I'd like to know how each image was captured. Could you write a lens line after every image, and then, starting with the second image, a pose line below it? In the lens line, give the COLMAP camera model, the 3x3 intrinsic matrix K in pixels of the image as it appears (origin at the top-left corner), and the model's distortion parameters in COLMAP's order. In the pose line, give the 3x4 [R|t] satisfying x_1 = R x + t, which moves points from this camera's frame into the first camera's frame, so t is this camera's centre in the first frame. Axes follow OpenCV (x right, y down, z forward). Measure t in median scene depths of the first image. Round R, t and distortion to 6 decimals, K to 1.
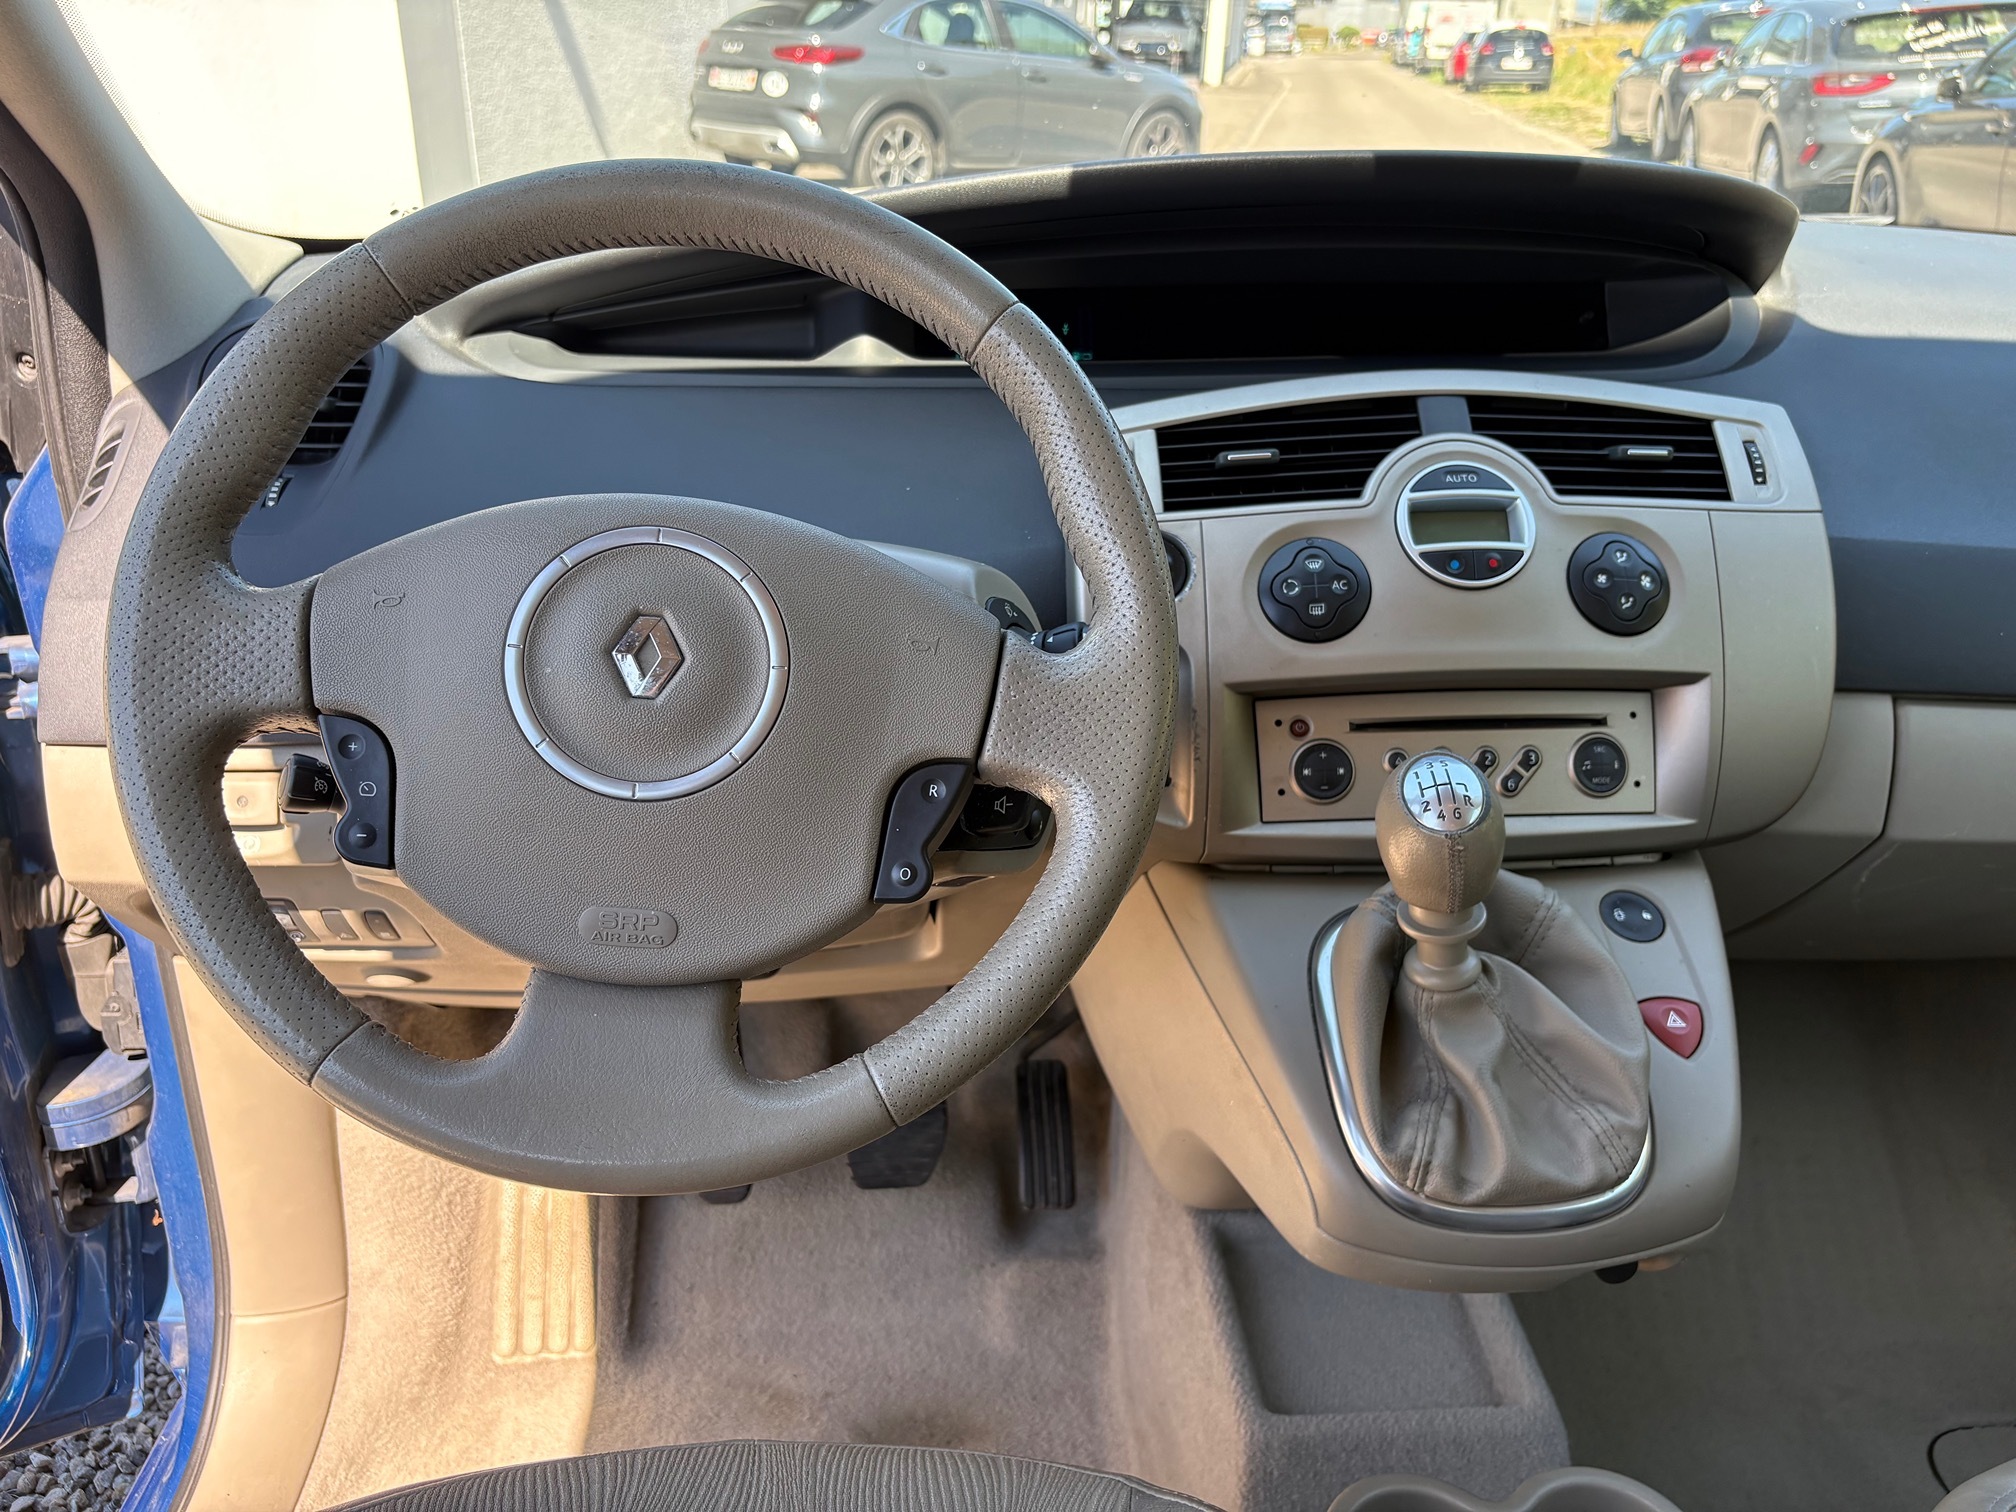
lens RADIAL K [[1518.5, 0, 1008.0], [0, 1518.5, 756.0], [0, 0, 1]] dist [0.006068, 0.000665]
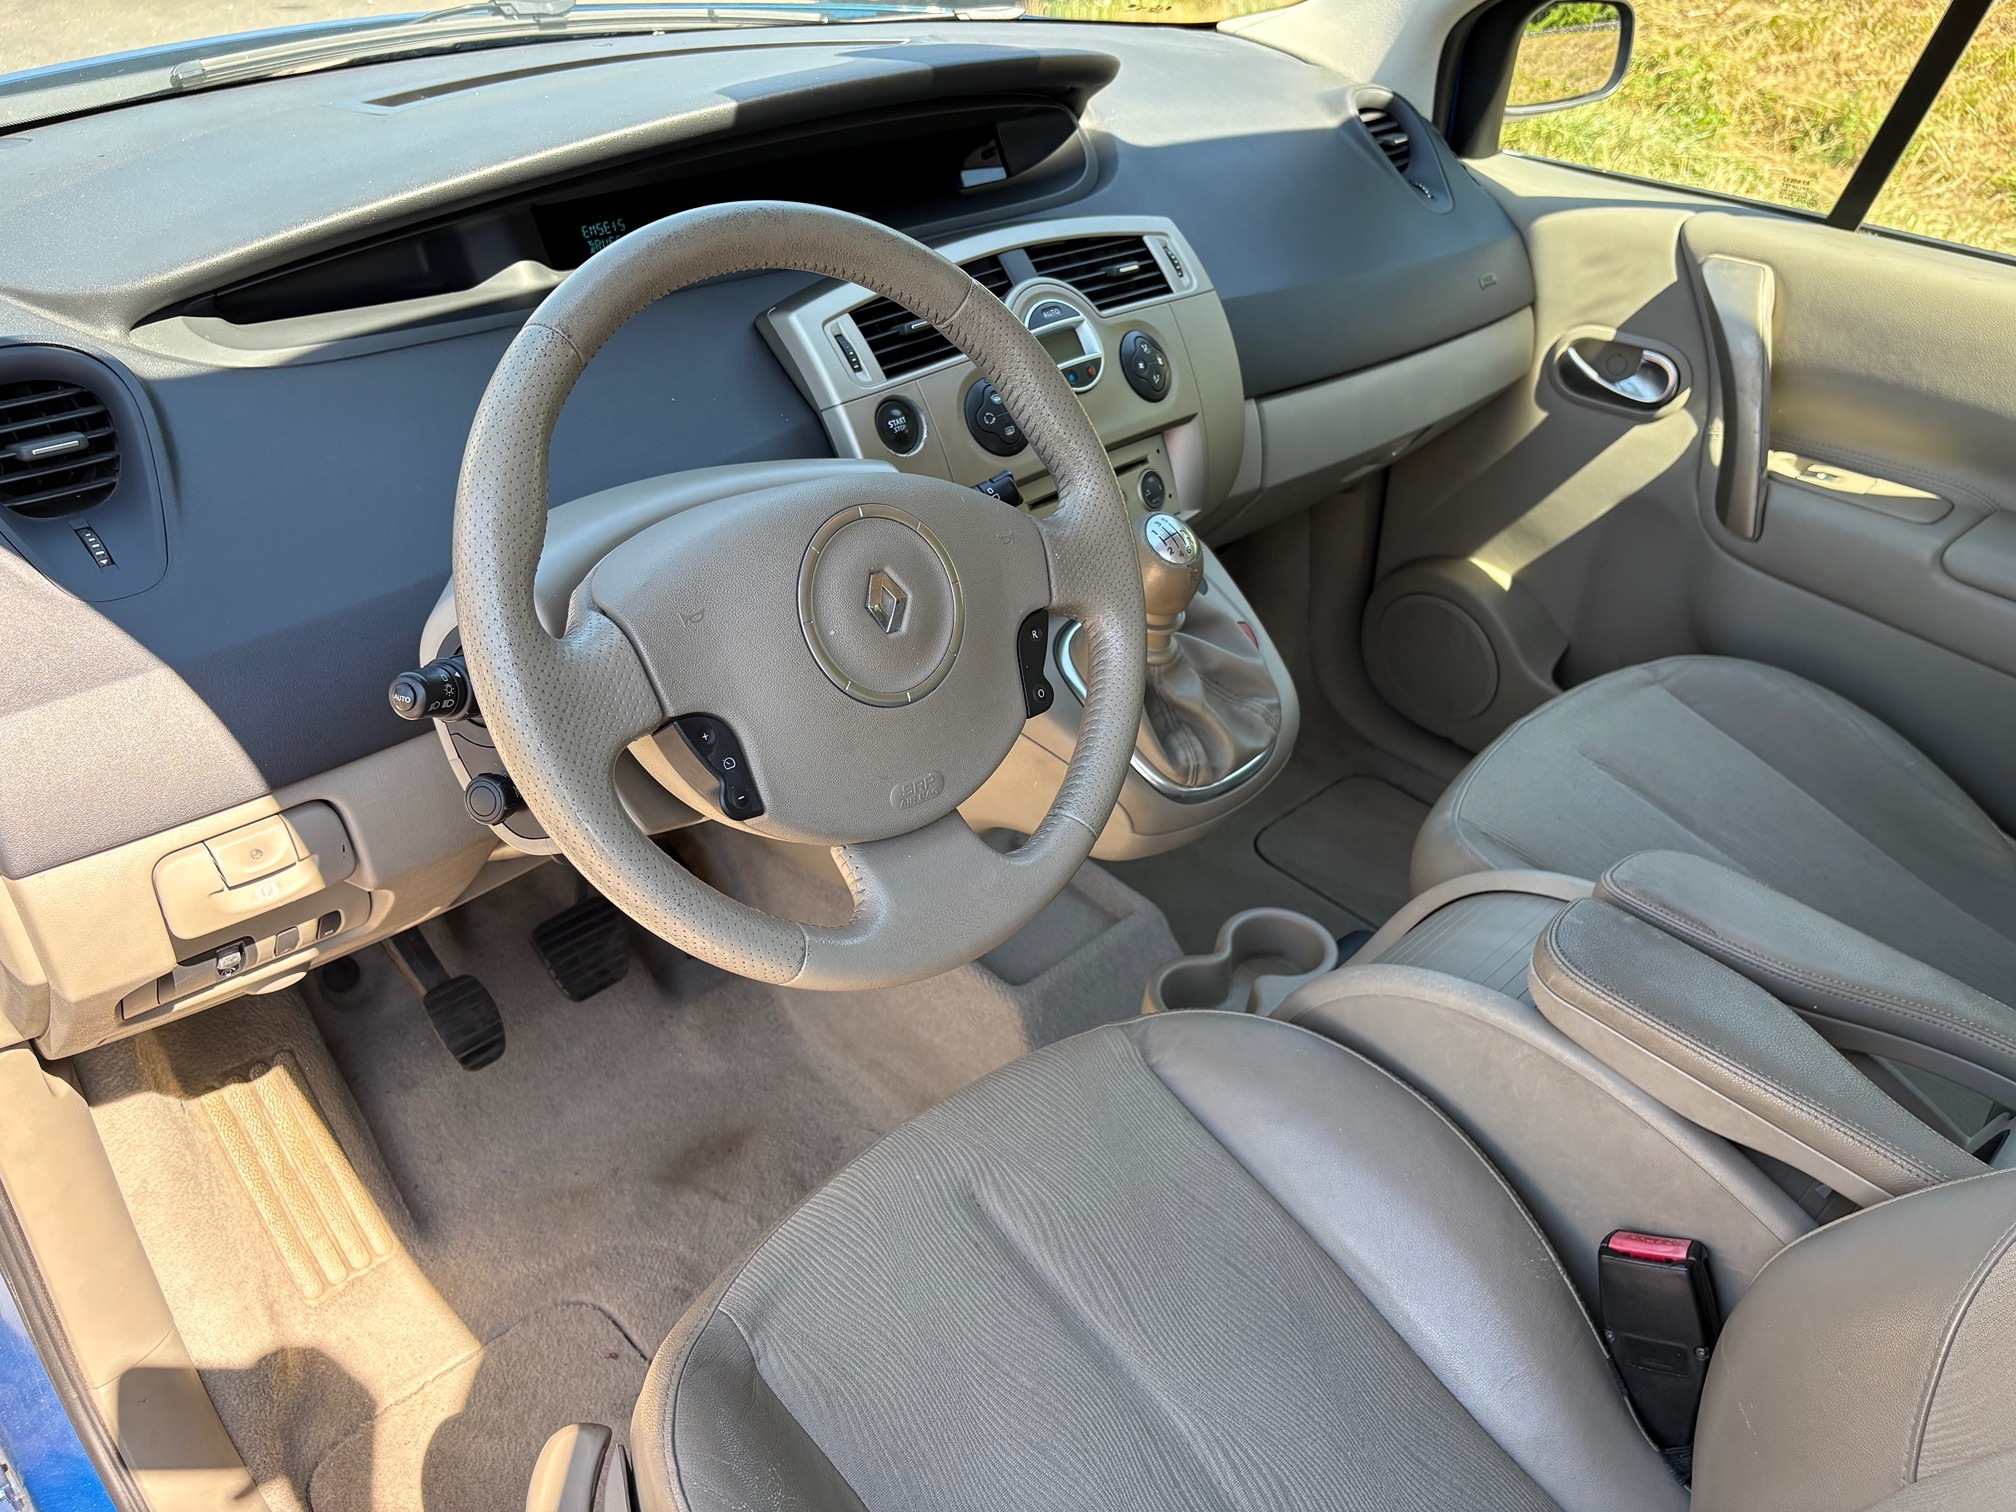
lens RADIAL K [[1518.5, 0, 1008.0], [0, 1518.5, 756.0], [0, 0, 1]] dist [0.006068, 0.000665]
pose [[0.755293, -0.342592, 0.558715, -0.630160], [0.224183, 0.936124, 0.270951, -0.181963], [-0.615852, -0.079393, 0.783851, -0.100354]]
